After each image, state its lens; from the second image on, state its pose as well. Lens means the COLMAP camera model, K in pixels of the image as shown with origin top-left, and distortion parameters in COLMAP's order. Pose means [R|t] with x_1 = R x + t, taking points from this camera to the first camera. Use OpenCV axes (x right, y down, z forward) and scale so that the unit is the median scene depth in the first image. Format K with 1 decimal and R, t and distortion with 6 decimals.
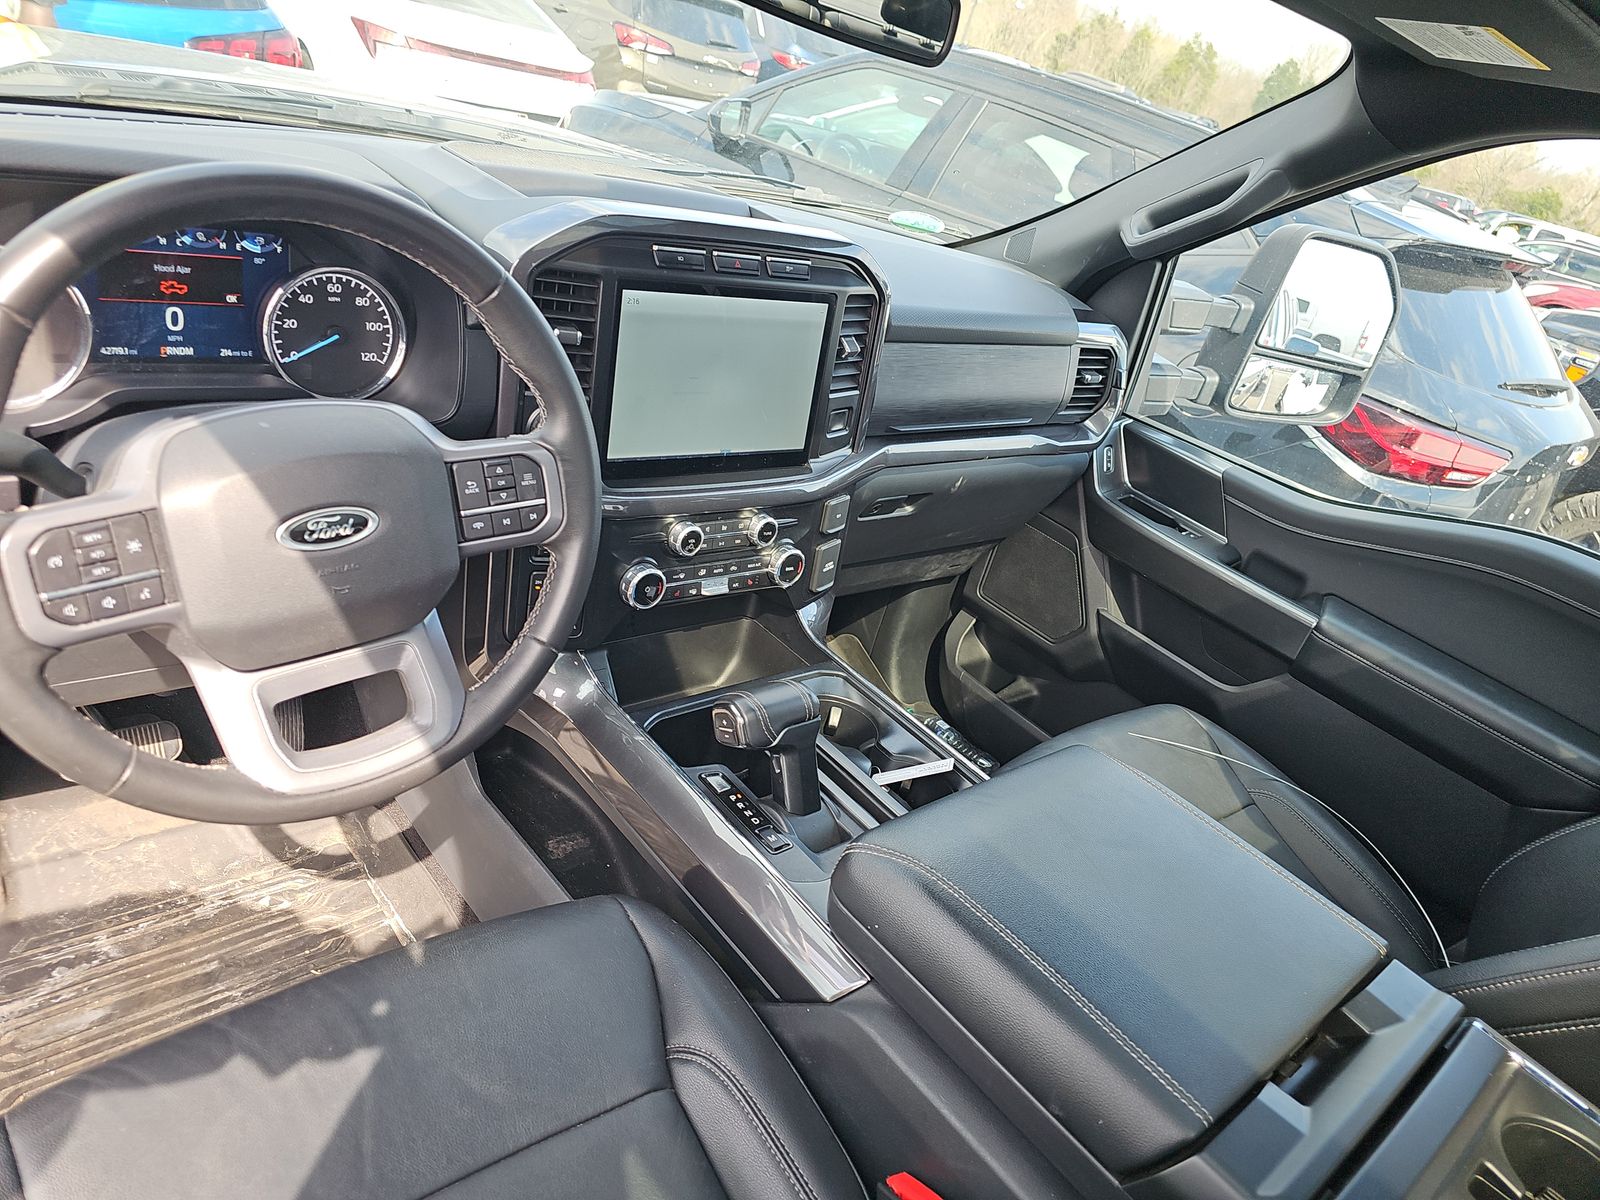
lens RADIAL K [[1054.9, 0, 782.7], [0, 1054.9, 592.8], [0, 0, 1]] dist [0.045819, -0.044922]
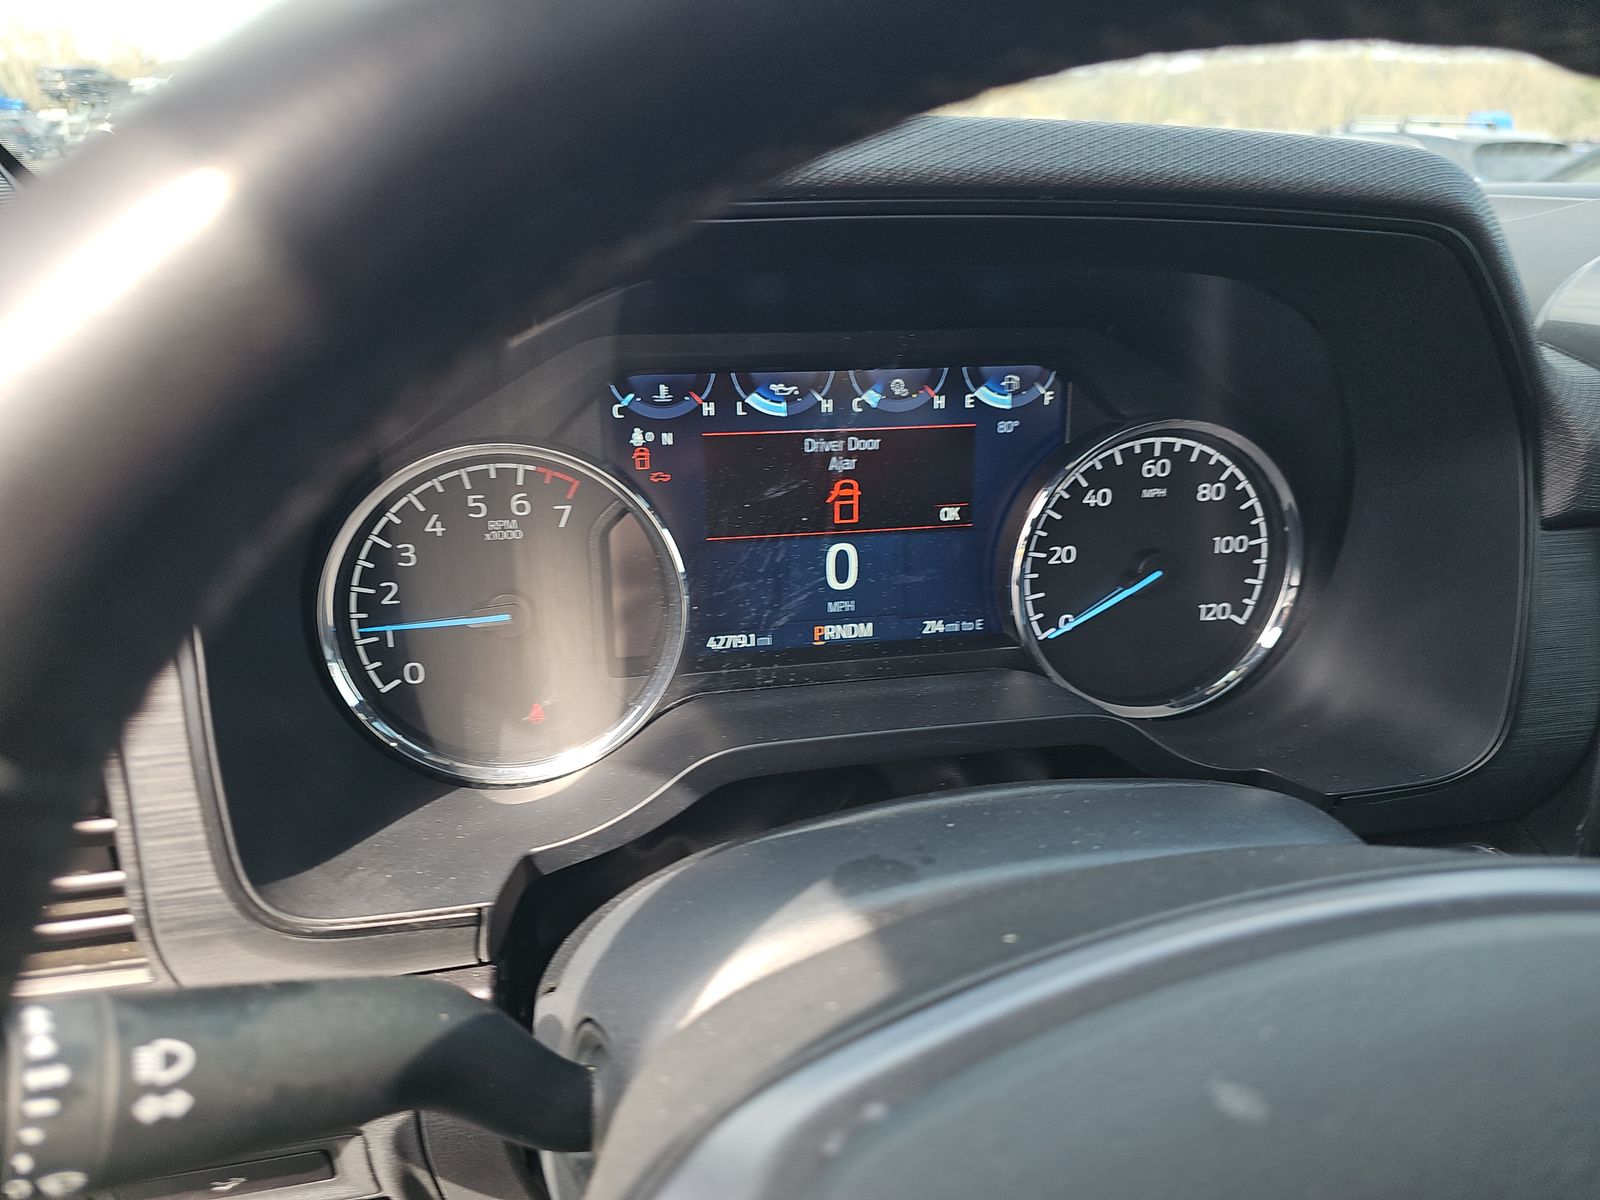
lens RADIAL K [[1049.2, 0, 803.5], [0, 1049.2, 608.0], [0, 0, 1]] dist [0.052215, -0.044207]
pose [[0.858653, -0.047408, -0.510360, -0.325867], [-0.038472, 0.986943, -0.156405, -0.154567], [0.511111, 0.153933, 0.845618, 0.562235]]
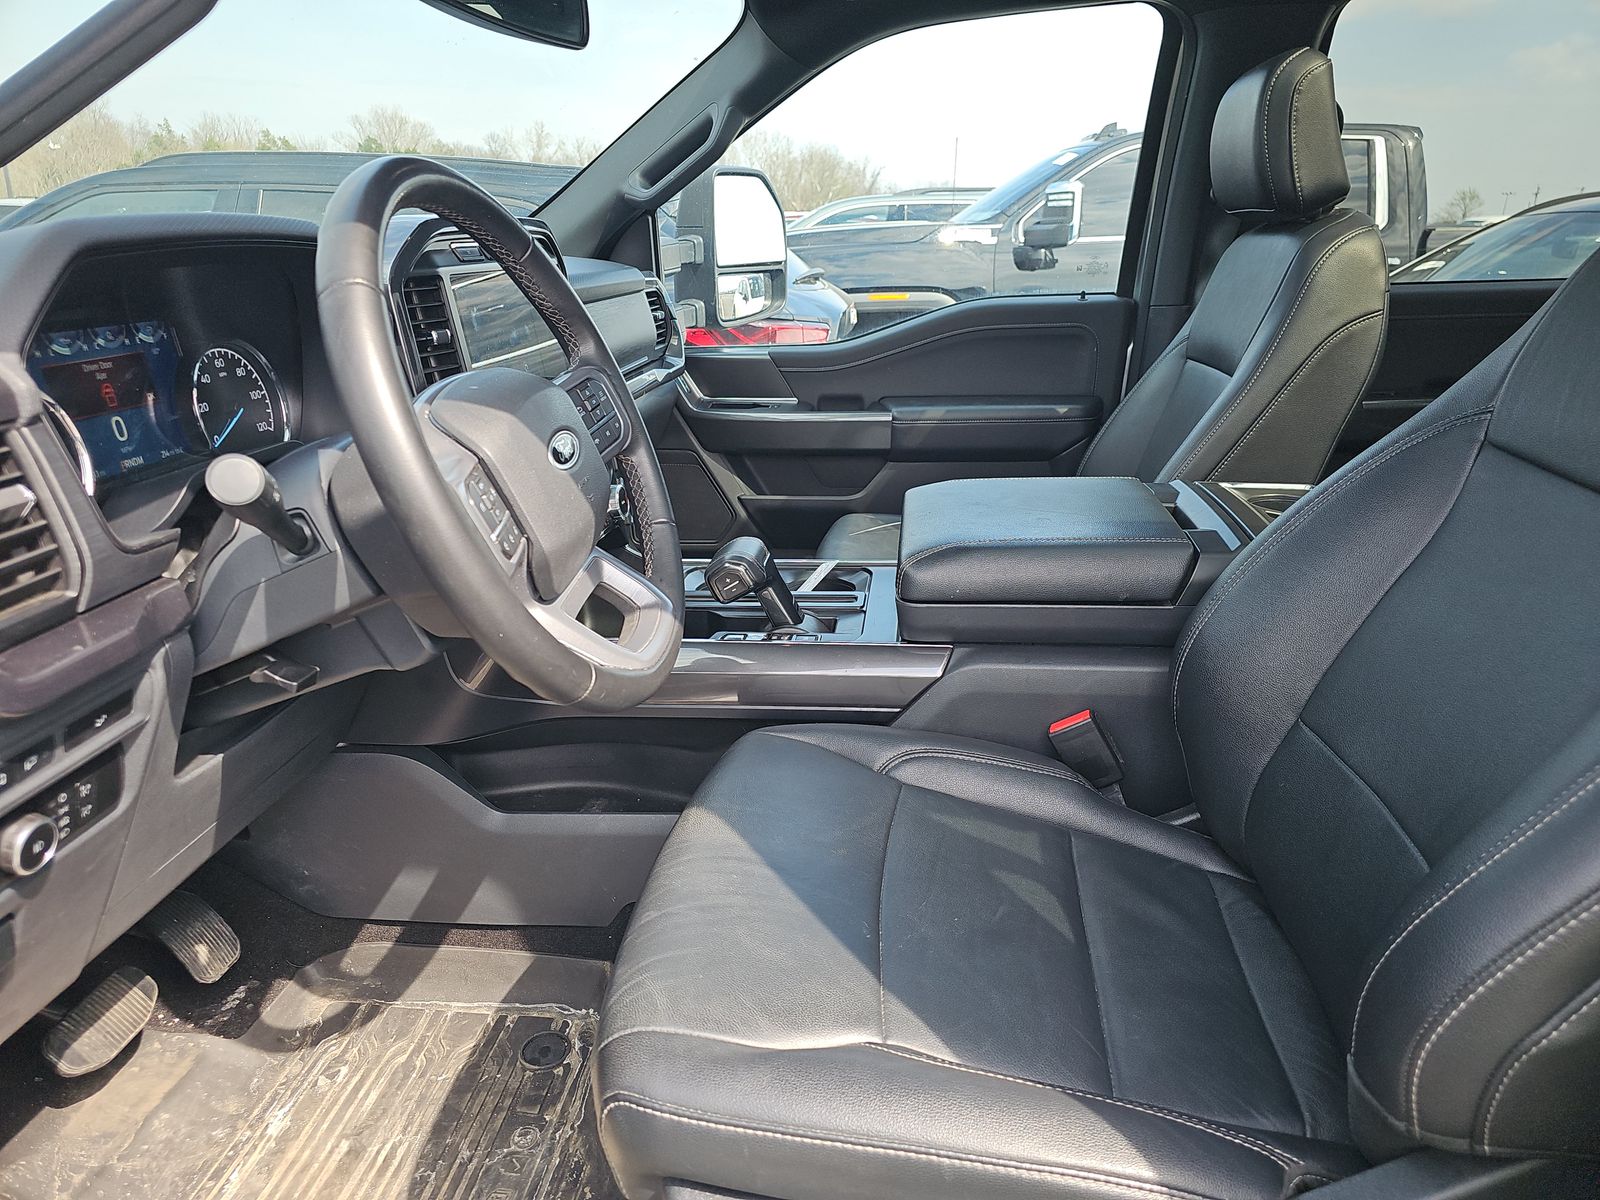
lens RADIAL K [[1049.2, 0, 803.5], [0, 1049.2, 608.0], [0, 0, 1]] dist [0.052215, -0.044207]
pose [[0.701430, -0.466803, 0.538600, -0.675412], [0.493672, 0.863254, 0.105262, 0.069323], [-0.514086, 0.192058, 0.835960, -0.046639]]
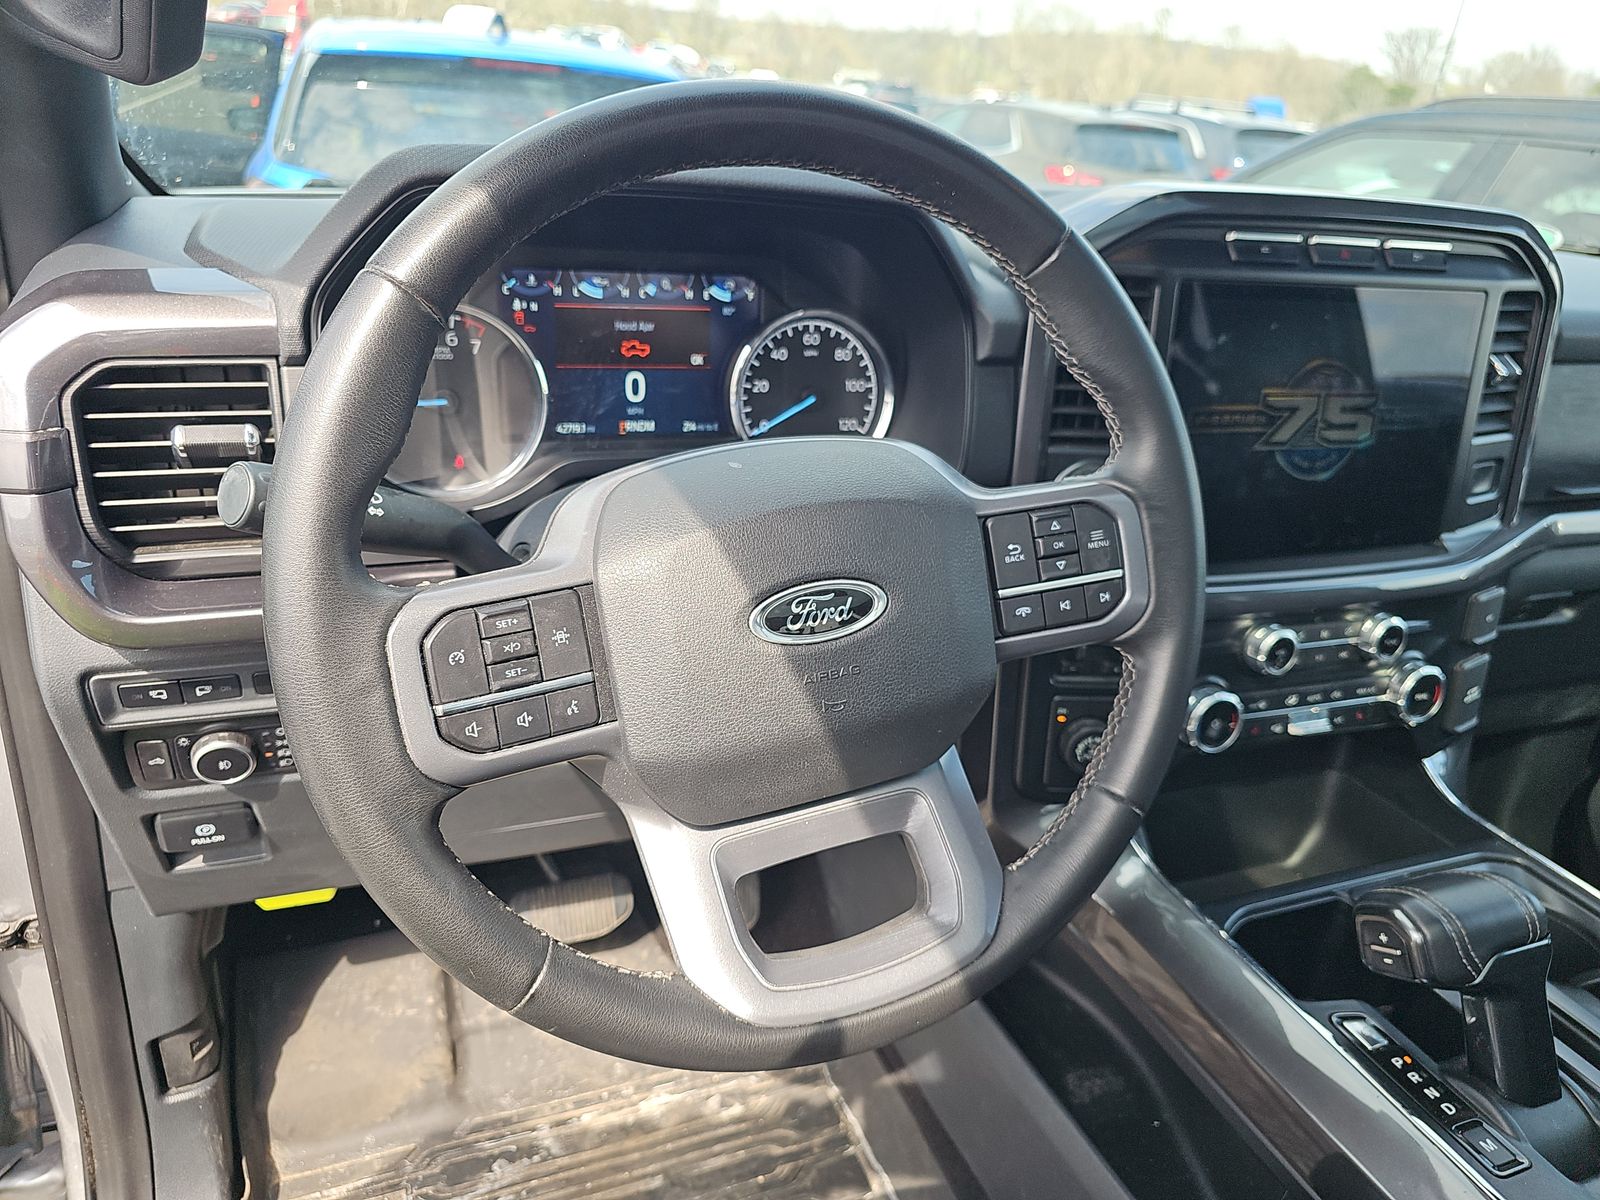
lens RADIAL K [[1049.2, 0, 803.5], [0, 1049.2, 608.0], [0, 0, 1]] dist [0.052215, -0.044207]
pose [[0.931819, -0.034702, -0.361262, -0.147663], [-0.011365, 0.992140, -0.124616, 0.013235], [0.362746, 0.120225, 0.924100, 0.290019]]
